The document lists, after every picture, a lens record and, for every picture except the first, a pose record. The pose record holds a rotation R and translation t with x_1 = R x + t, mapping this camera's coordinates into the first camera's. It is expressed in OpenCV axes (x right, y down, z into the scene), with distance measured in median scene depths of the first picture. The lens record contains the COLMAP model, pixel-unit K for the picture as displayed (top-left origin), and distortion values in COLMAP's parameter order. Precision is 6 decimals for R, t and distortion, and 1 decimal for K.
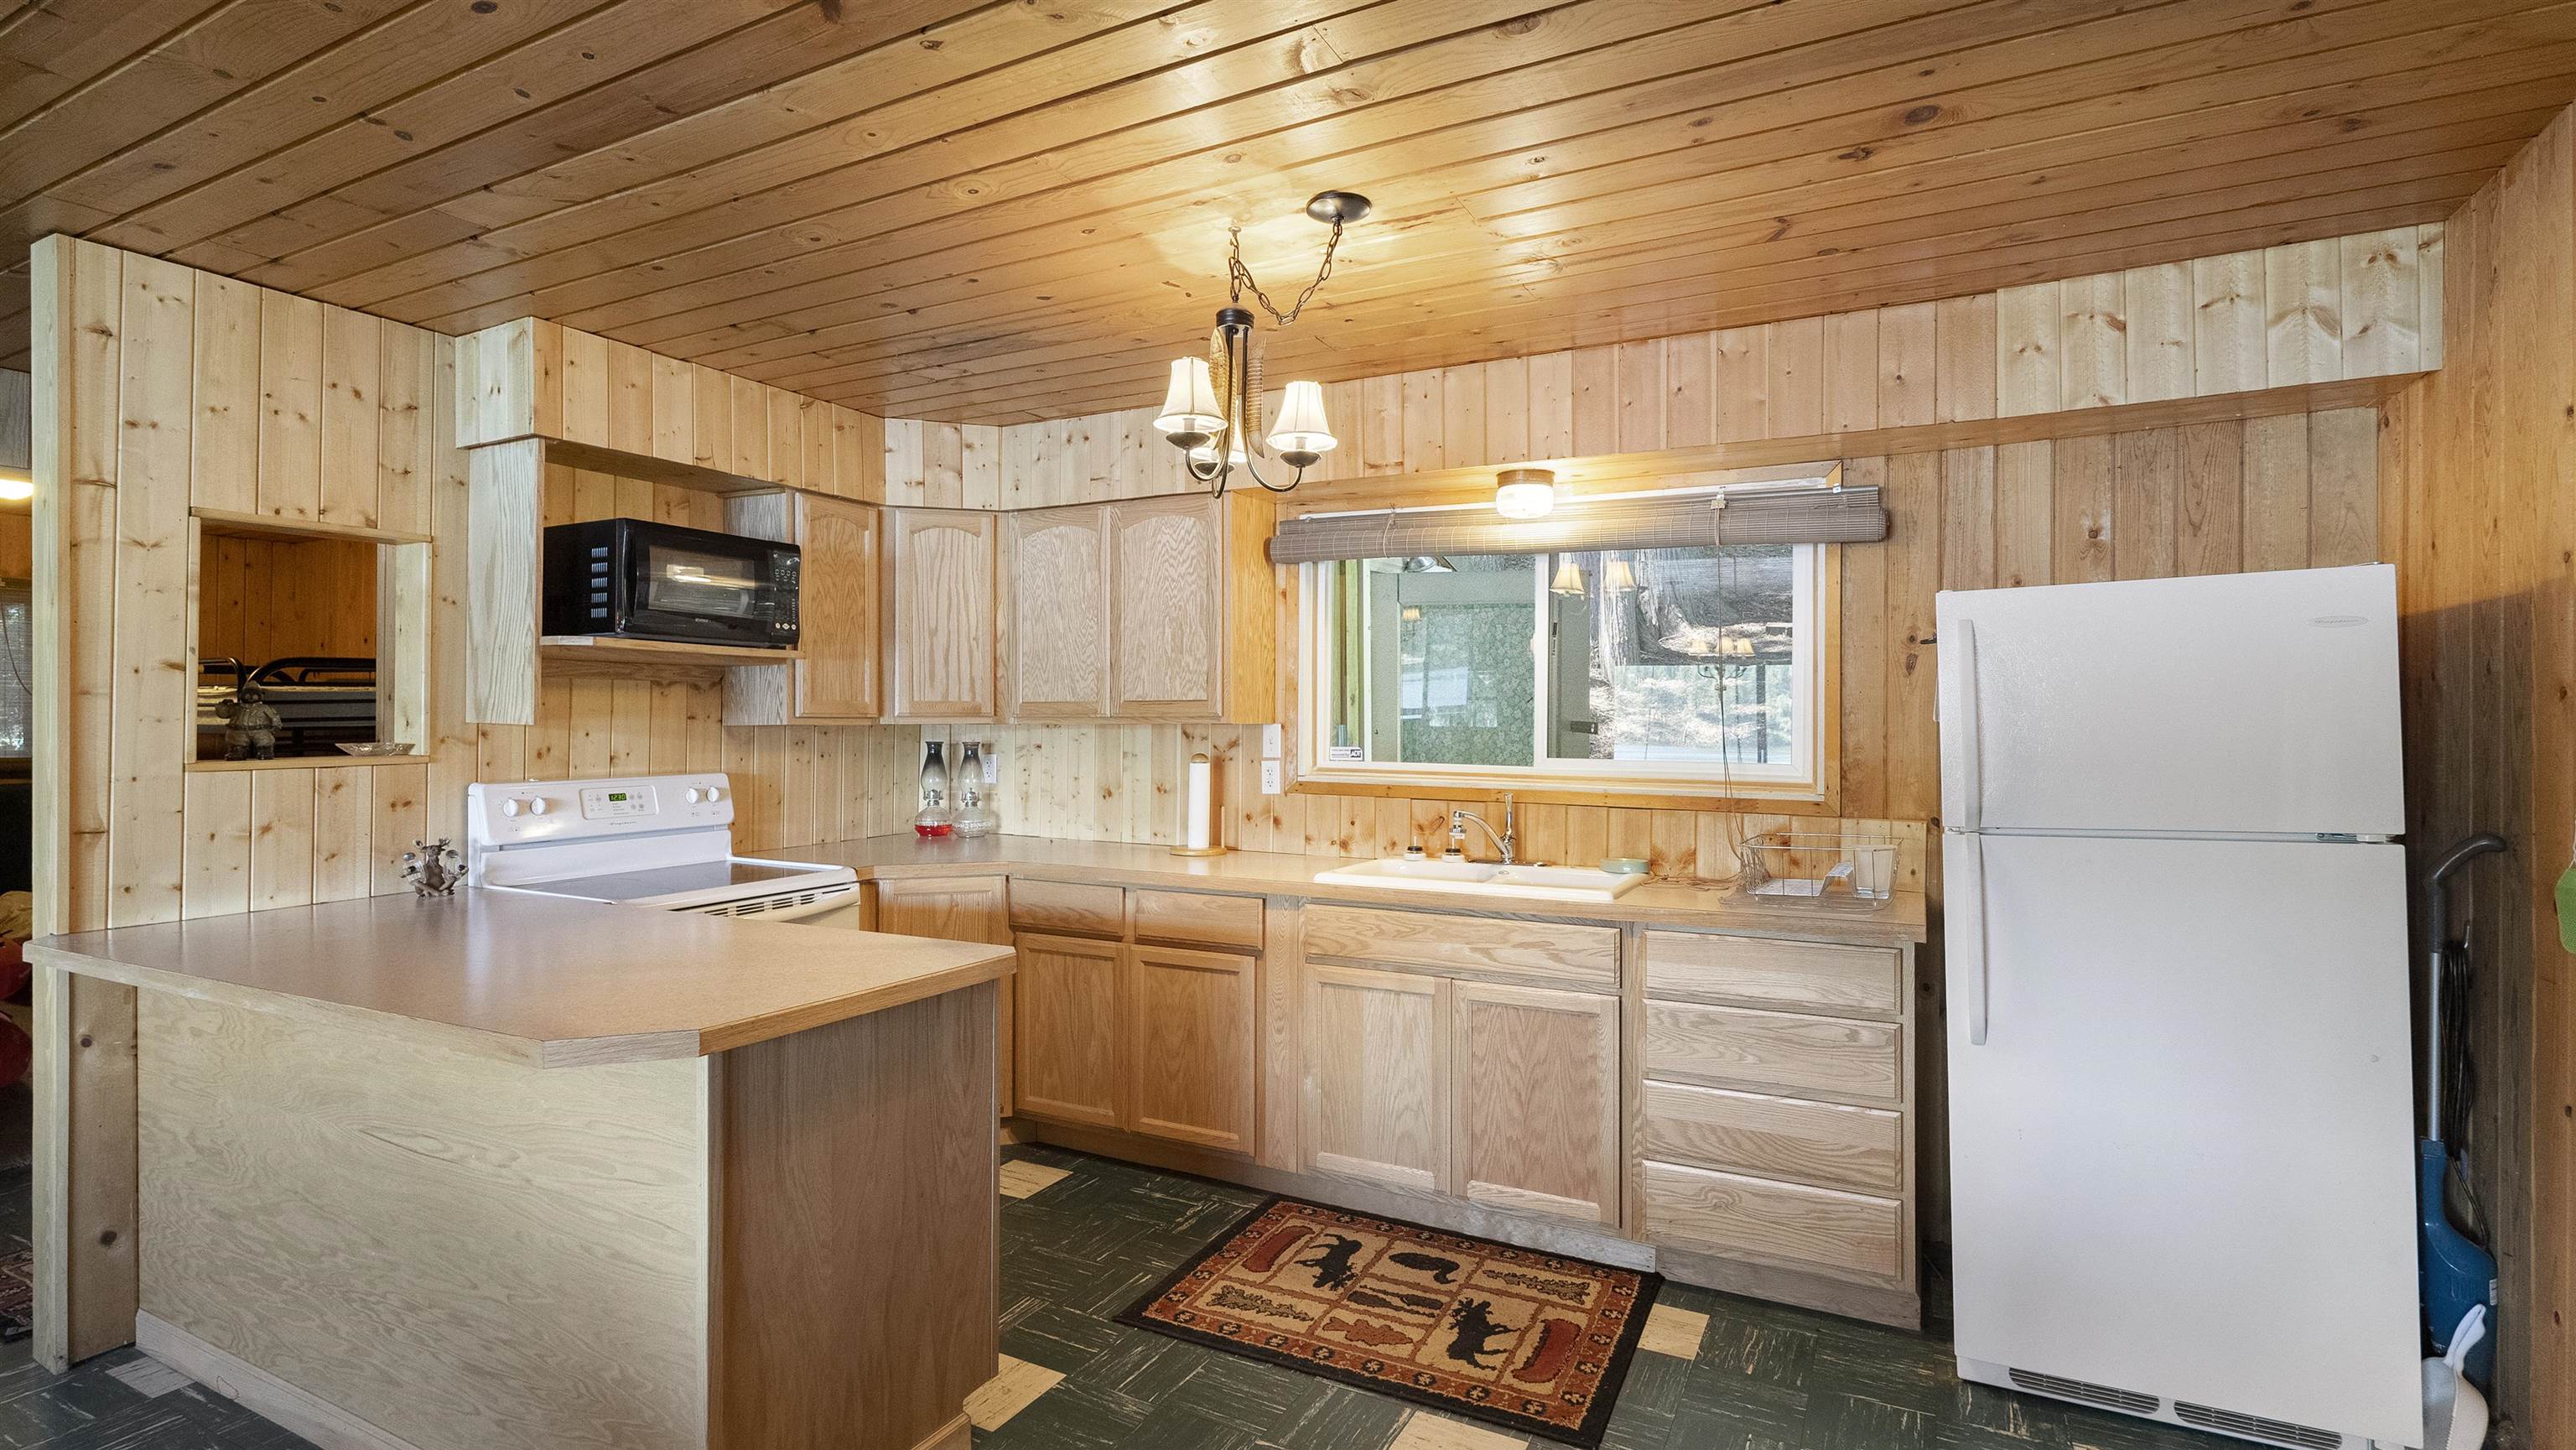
lens RADIAL K [[1220.3, 0, 1288.8], [0, 1220.3, 711.8], [0, 0, 1]] dist [-0.001430, -0.000802]
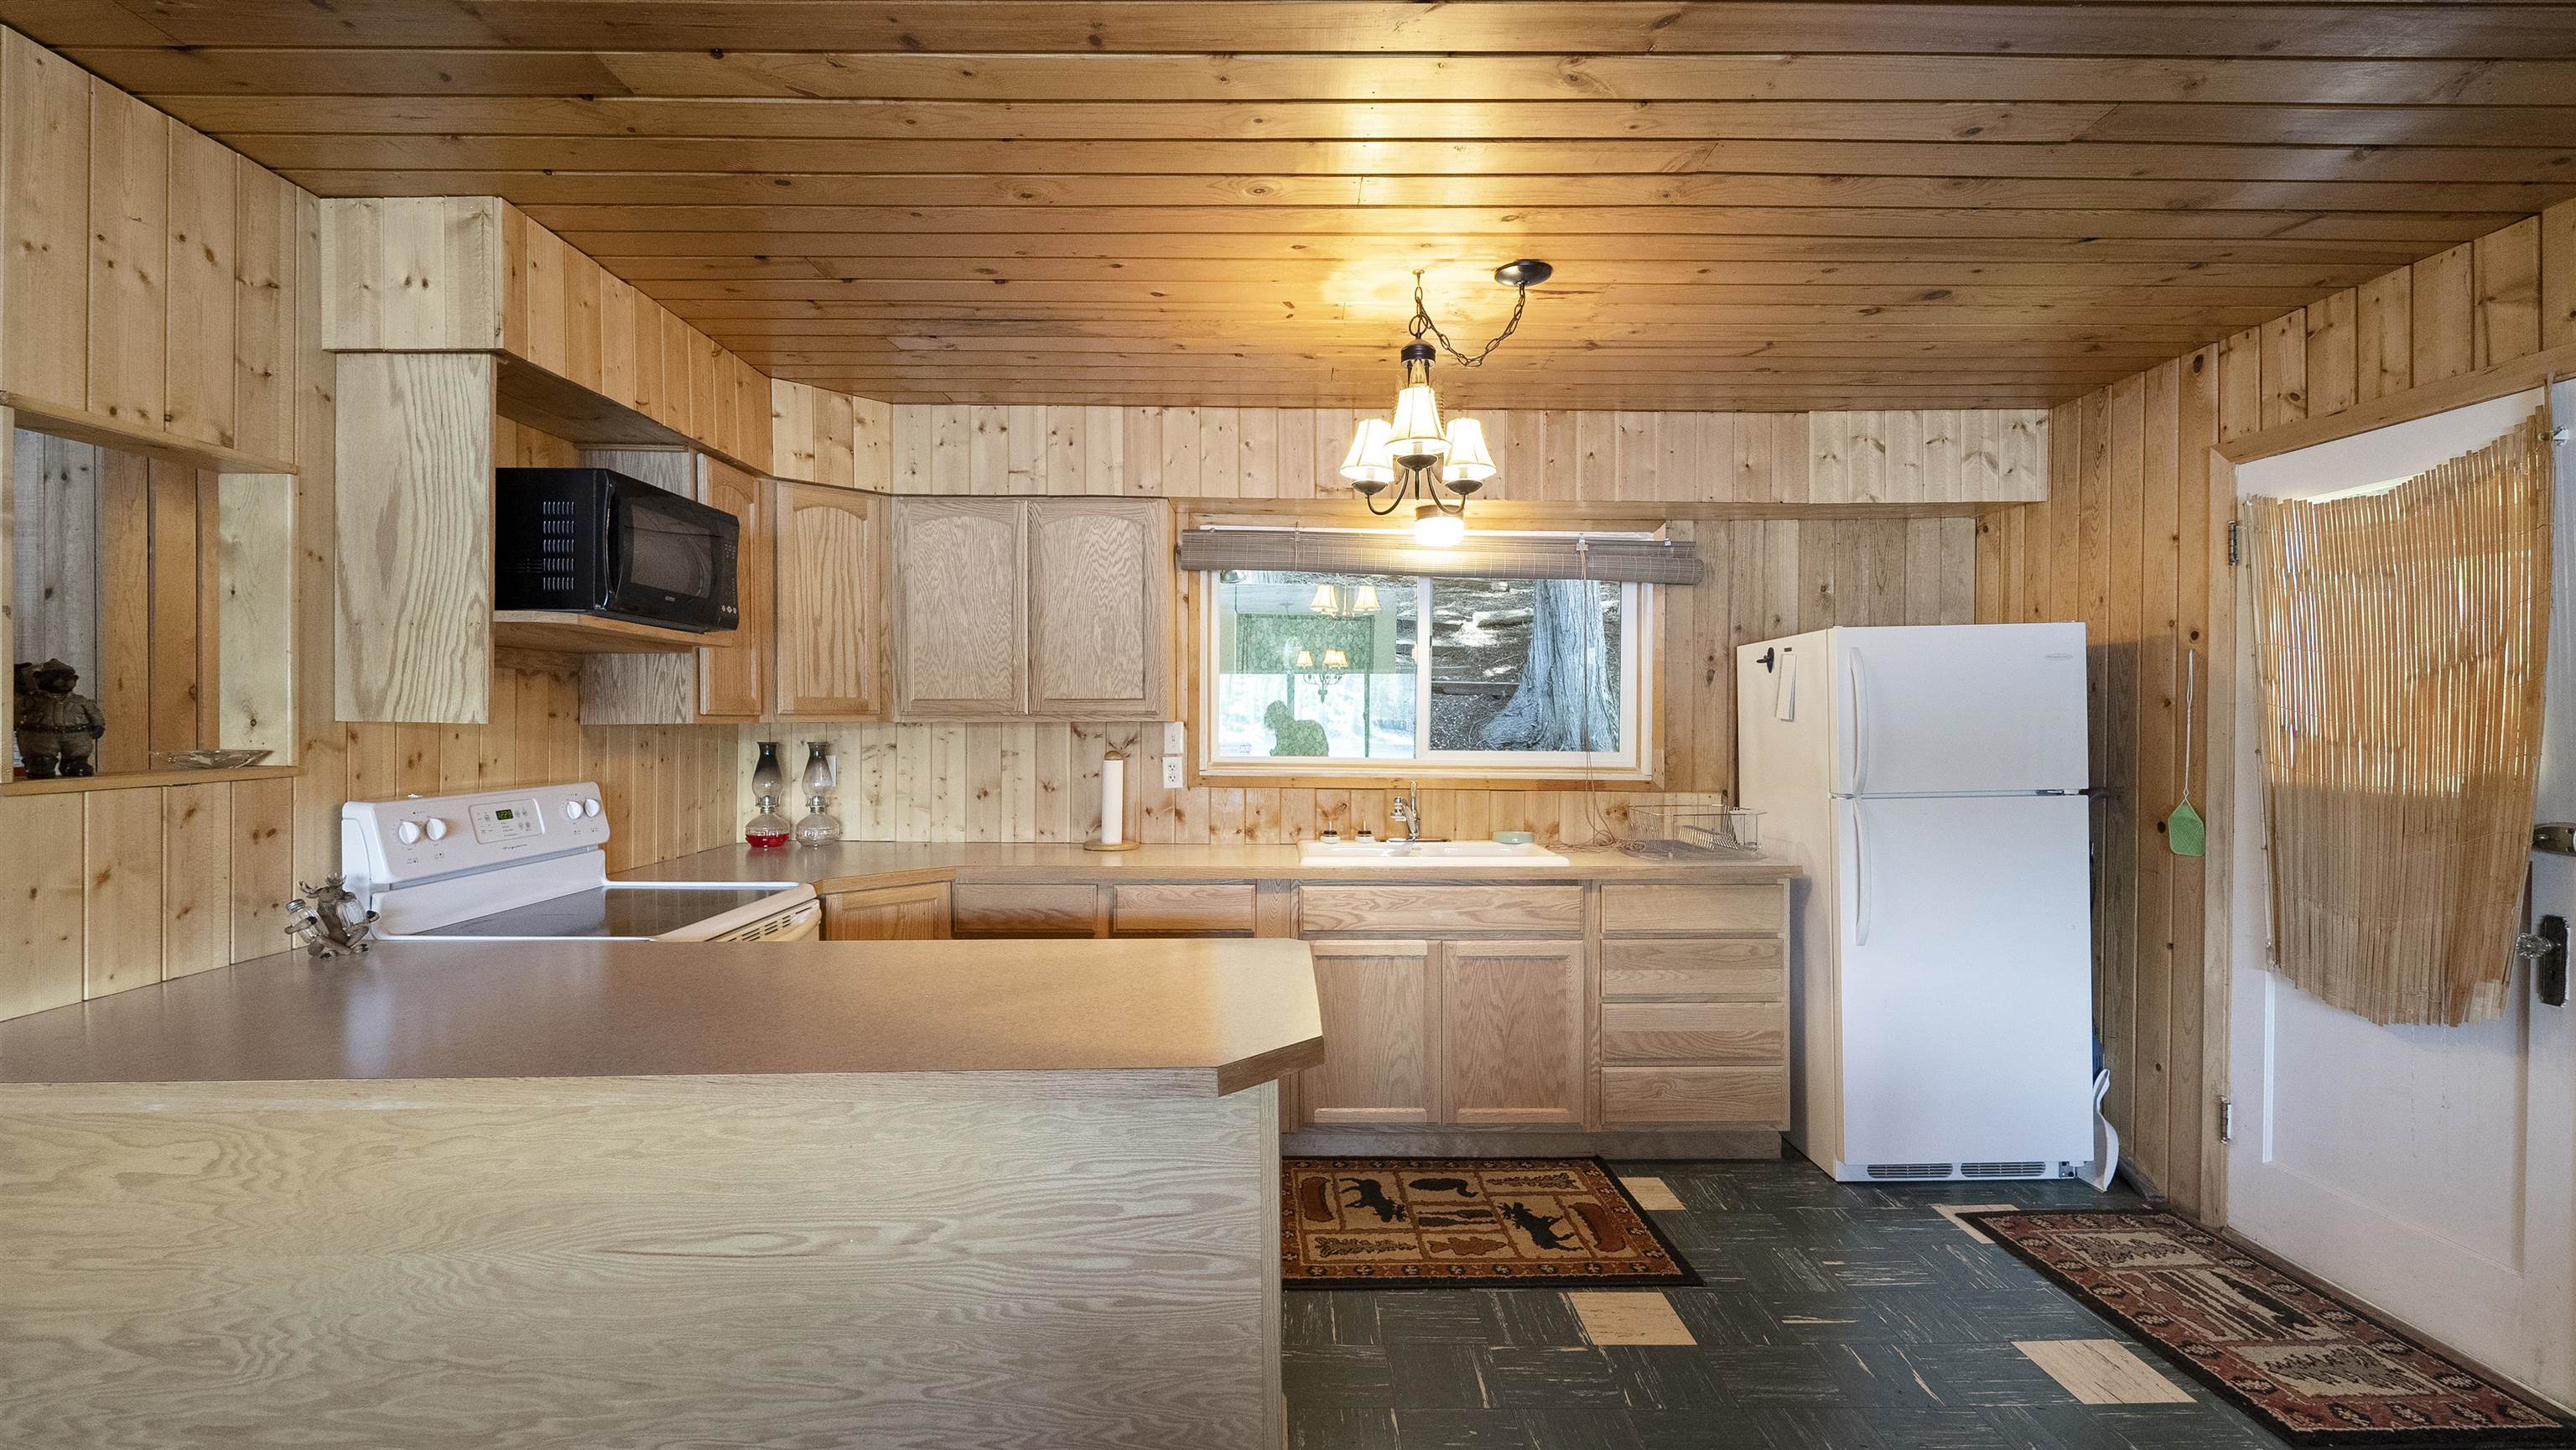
lens RADIAL K [[1125.6, 0, 1290.0], [0, 1125.6, 731.3], [0, 0, 1]] dist [-0.006235, 0.001020]
pose [[0.881434, -0.004791, 0.472284, -0.471736], [-0.003636, 0.999850, 0.016929, 0.001380], [-0.472294, -0.016639, 0.881284, 0.116581]]
